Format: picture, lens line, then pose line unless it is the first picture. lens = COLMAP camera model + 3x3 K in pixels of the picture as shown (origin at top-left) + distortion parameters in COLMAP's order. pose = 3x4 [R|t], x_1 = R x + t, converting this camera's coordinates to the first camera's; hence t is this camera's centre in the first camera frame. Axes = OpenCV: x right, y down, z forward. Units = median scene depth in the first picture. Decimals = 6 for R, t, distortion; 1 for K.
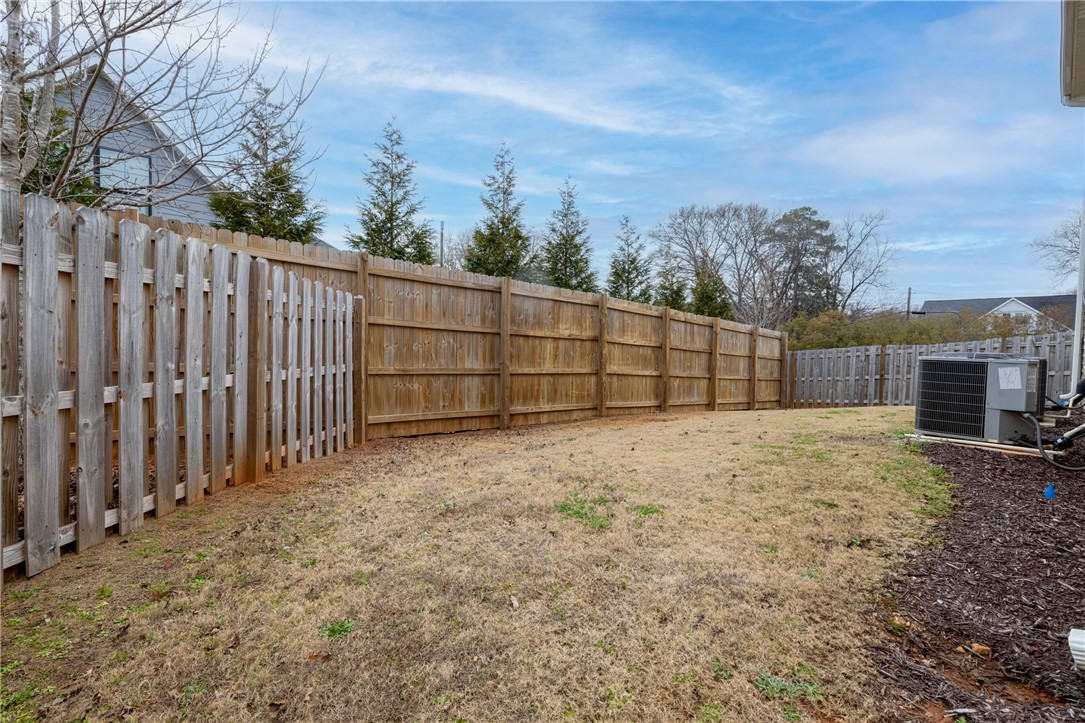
lens RADIAL K [[479.1, 0, 543.7], [0, 479.1, 355.6], [0, 0, 1]] dist [-0.006049, -0.000351]
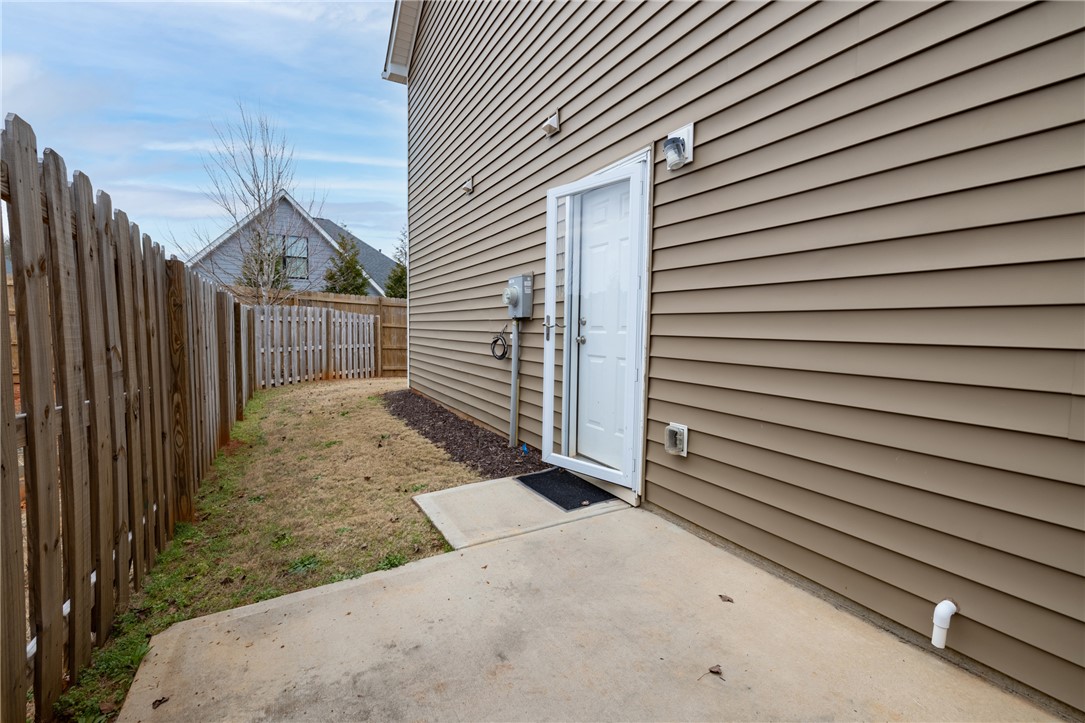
lens RADIAL K [[479.1, 0, 535.4], [0, 479.1, 360.8], [0, 0, 1]] dist [-0.006049, -0.000351]
pose [[0.961834, 0.018006, -0.273039, 1.602795], [-0.007456, 0.999187, 0.039628, 0.002907], [0.273531, -0.036080, 0.961186, -1.697606]]
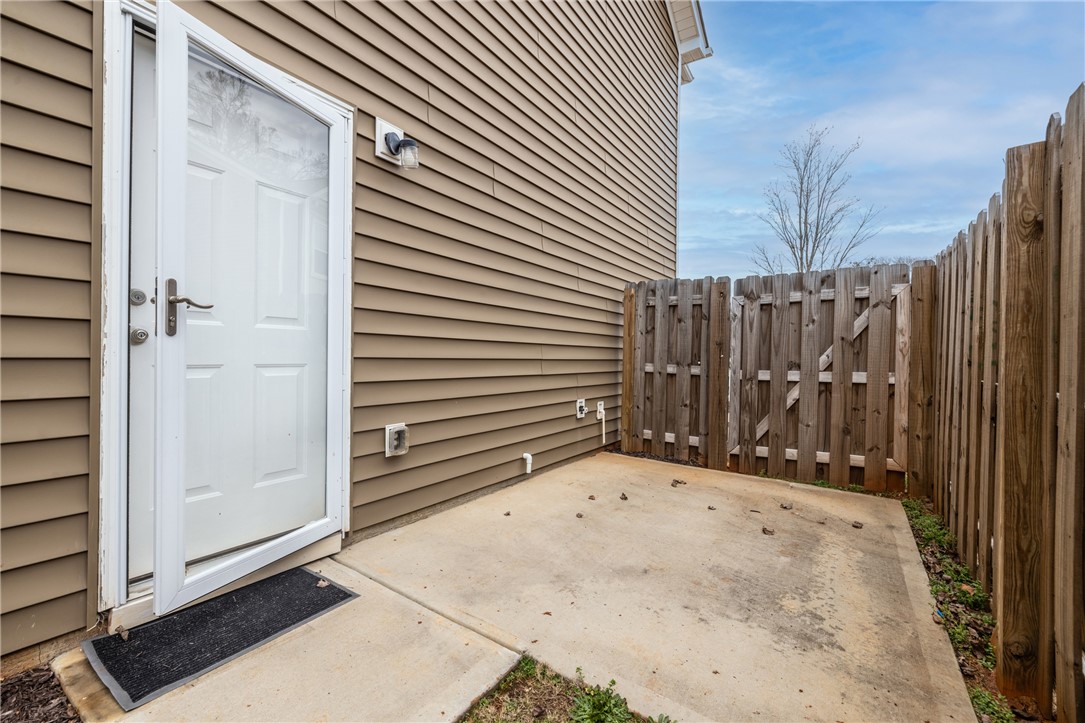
lens RADIAL K [[479.1, 0, 536.8], [0, 479.1, 361.3], [0, 0, 1]] dist [-0.006049, -0.000351]
pose [[-0.230049, -0.024283, 0.972876, -2.581388], [0.011086, 0.999558, 0.027571, 0.071247], [-0.973116, 0.017128, -0.229679, 2.377188]]
